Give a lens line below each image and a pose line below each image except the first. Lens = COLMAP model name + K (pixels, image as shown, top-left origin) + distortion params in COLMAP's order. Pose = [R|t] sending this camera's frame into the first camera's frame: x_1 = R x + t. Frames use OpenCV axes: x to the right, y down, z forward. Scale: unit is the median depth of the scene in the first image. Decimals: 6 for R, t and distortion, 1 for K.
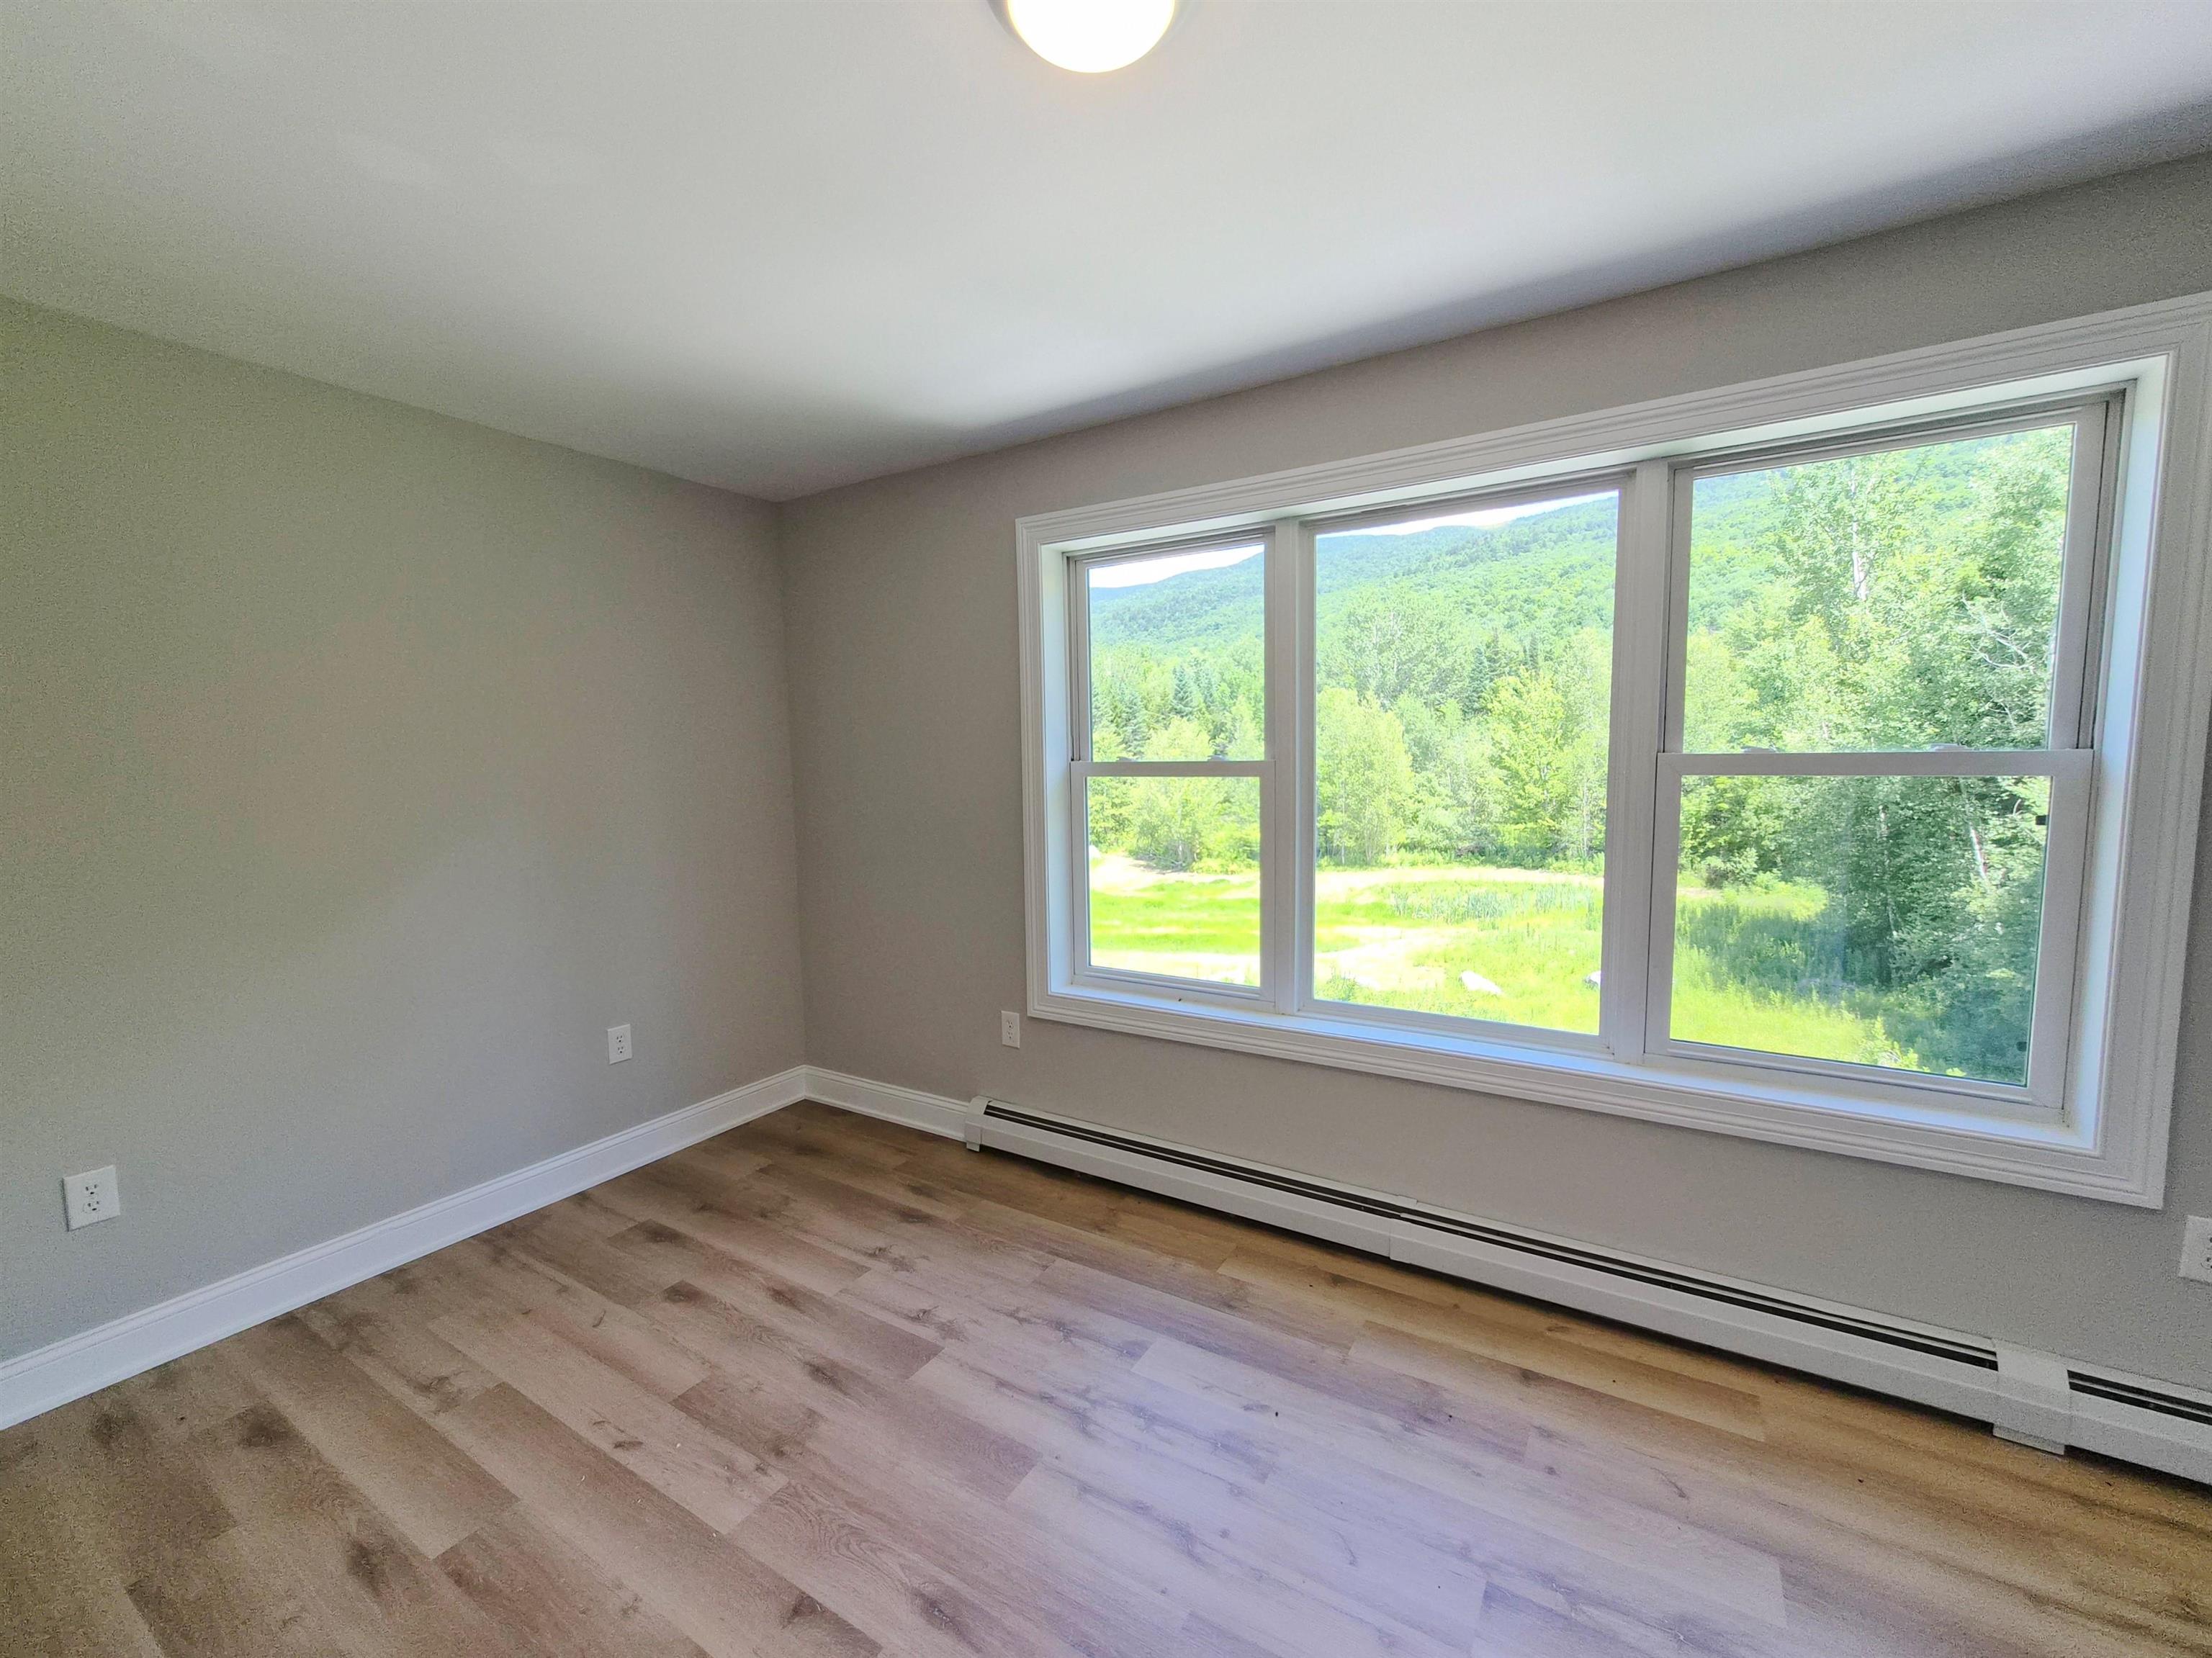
lens RADIAL K [[884.9, 0, 1098.1], [0, 884.9, 836.5], [0, 0, 1]] dist [0.001064, -0.001029]
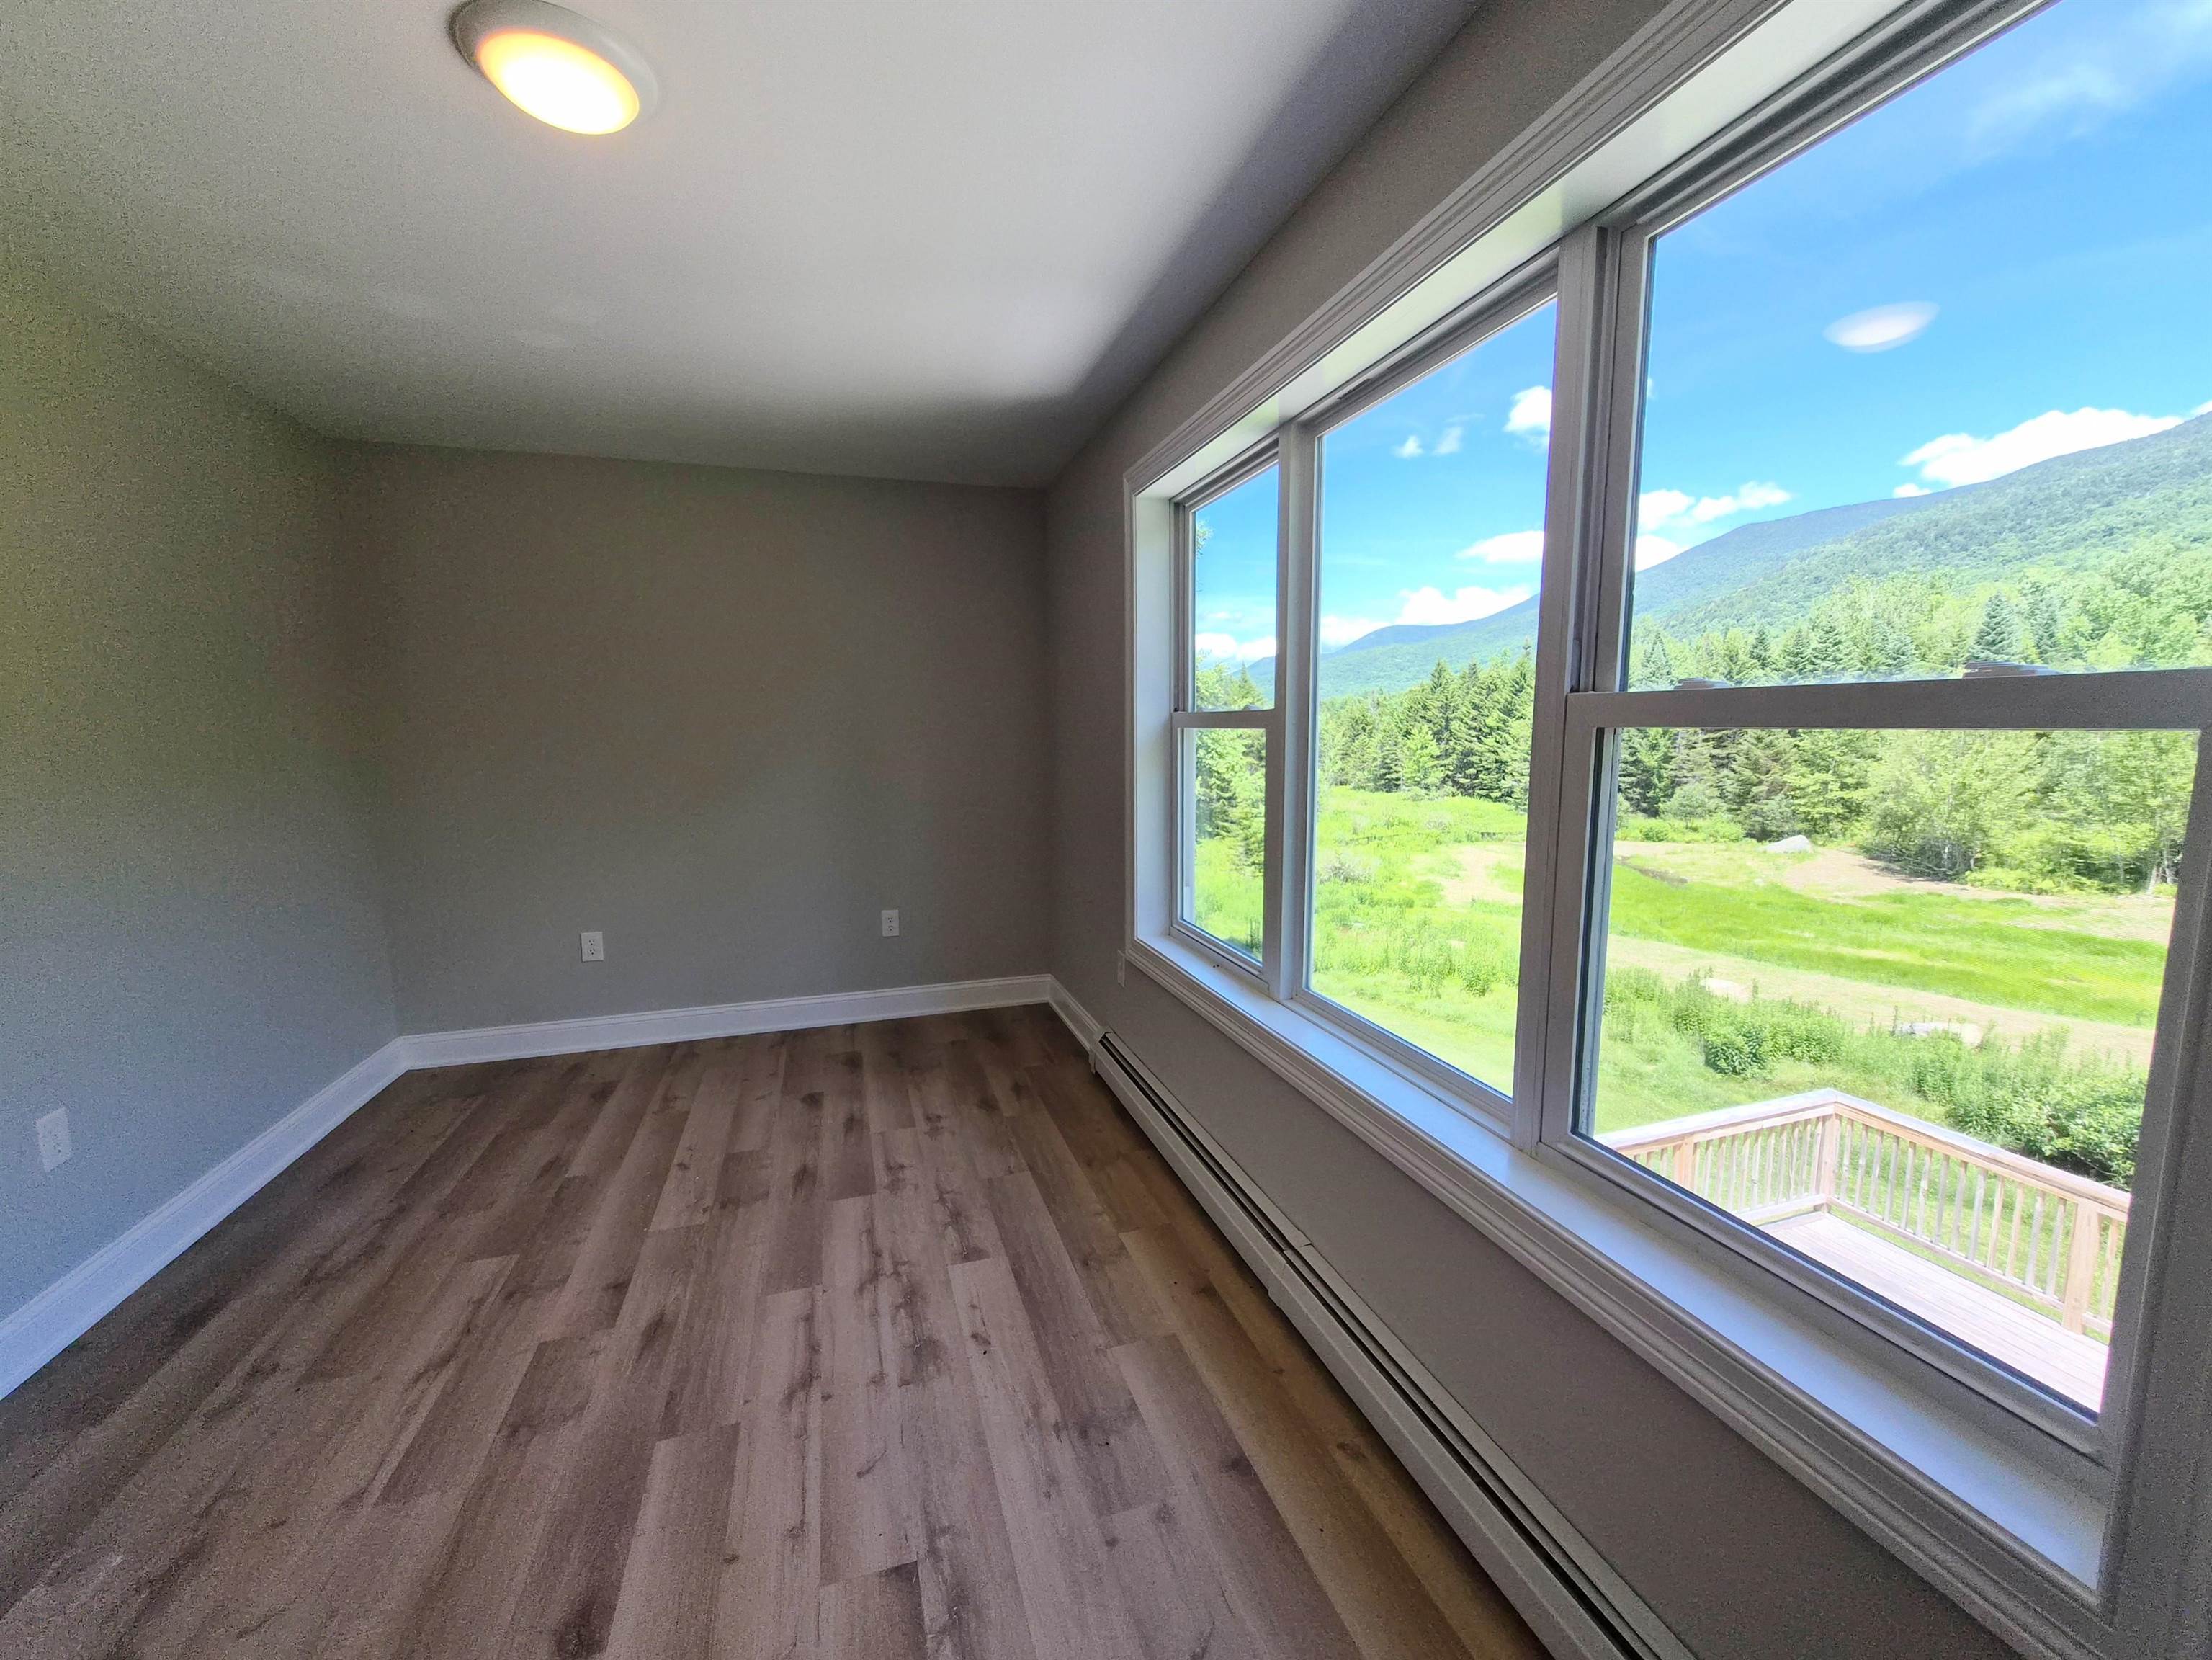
lens RADIAL K [[885.1, 0, 1153.3], [0, 885.1, 841.3], [0, 0, 1]] dist [0.001064, -0.001029]
pose [[0.766583, 0.092895, -0.635391, 0.550564], [-0.064710, 0.995619, 0.067491, -0.005539], [0.638877, -0.010621, 0.769236, 0.205527]]
